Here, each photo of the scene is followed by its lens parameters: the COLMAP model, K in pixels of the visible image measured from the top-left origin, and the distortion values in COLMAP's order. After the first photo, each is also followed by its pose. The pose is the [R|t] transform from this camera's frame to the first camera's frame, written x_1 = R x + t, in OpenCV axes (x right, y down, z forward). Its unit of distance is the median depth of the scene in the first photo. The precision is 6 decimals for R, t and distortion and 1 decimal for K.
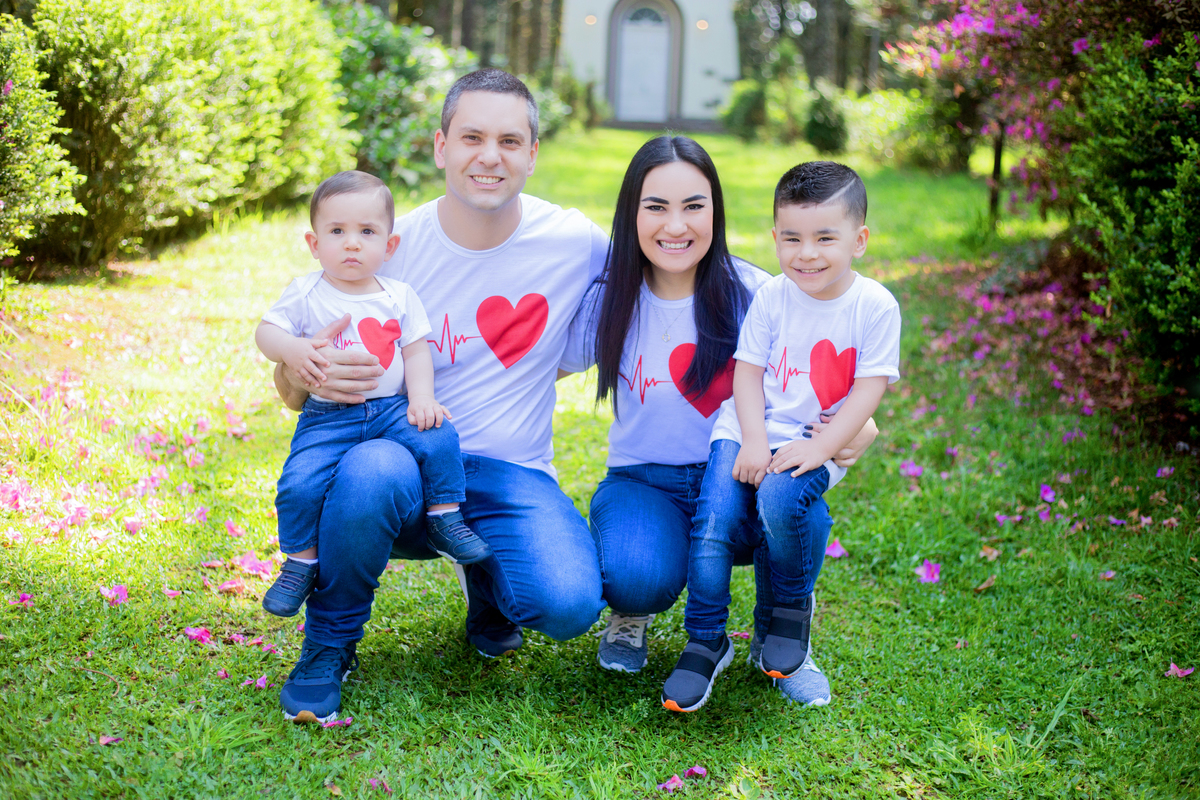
lens RADIAL K [[1746.2, 0, 599.6], [0, 1746.2, 375.0], [0, 0, 1]] dist [-0.100834, -0.060550]
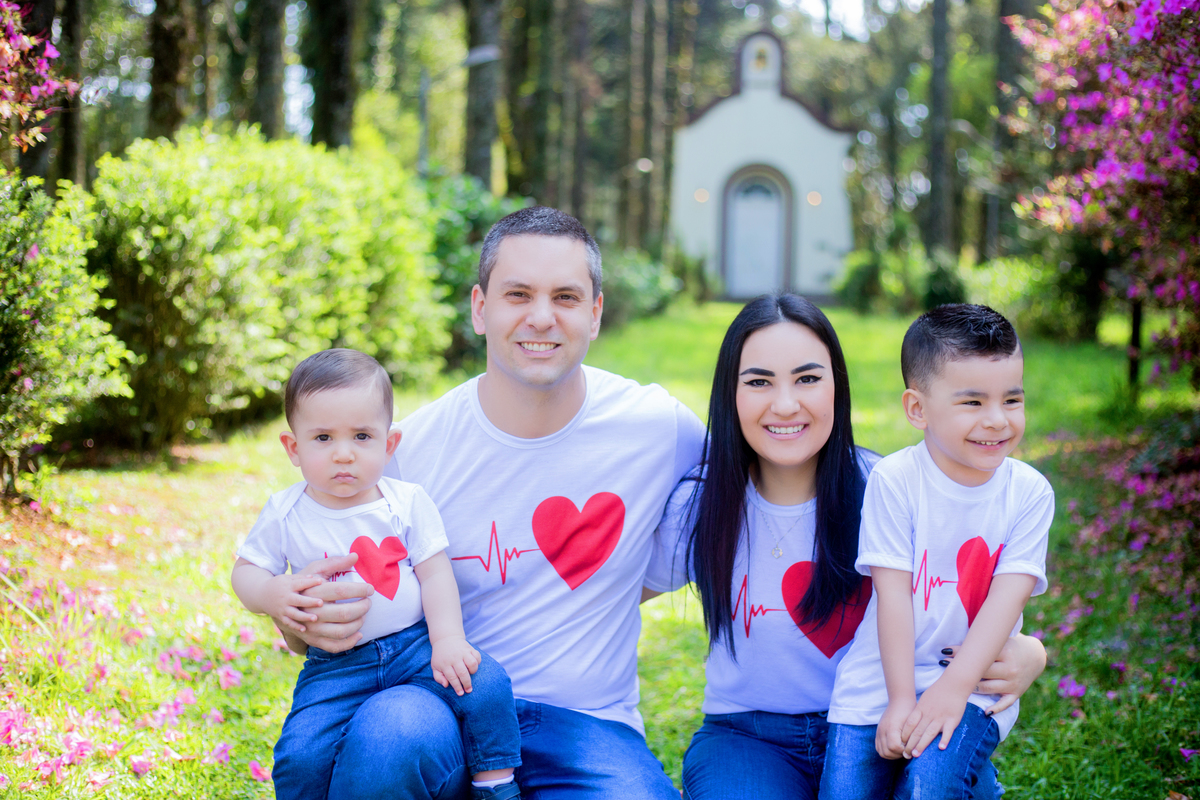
lens RADIAL K [[1754.2, 0, 600.7], [0, 1754.2, 400.0], [0, 0, 1]] dist [-0.119104, -0.039622]
pose [[0.997894, -0.010361, -0.064031, 0.005282], [0.004772, 0.996213, -0.086817, -0.010638], [0.064688, 0.086328, 0.994164, 0.112318]]
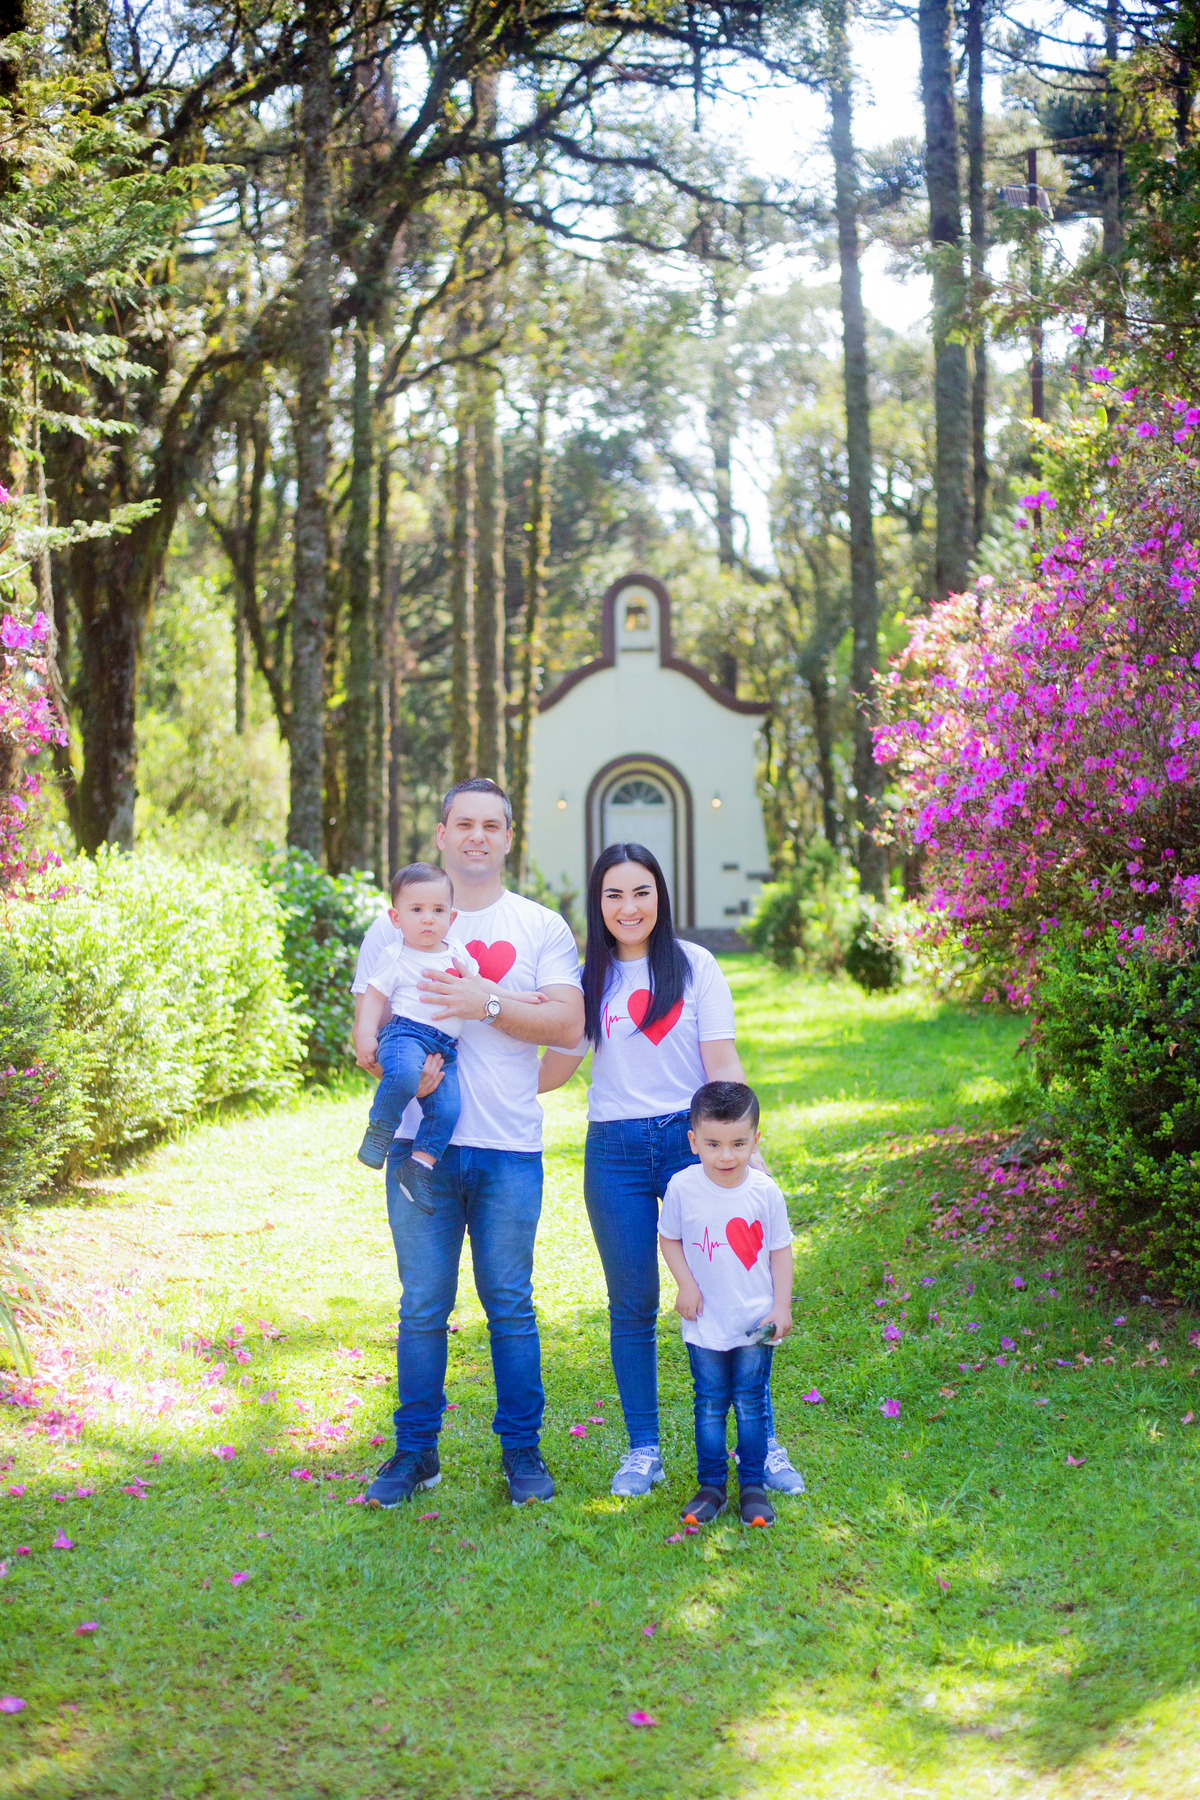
lens RADIAL K [[2543.8, 0, 600.4], [0, 2543.8, 901.1], [0, 0, 1]] dist [-0.135590, -0.008834]
pose [[0.998565, -0.052915, 0.008276, -0.003385], [0.053558, 0.986254, -0.156315, 0.019654], [0.000109, 0.156534, 0.987673, -0.495781]]
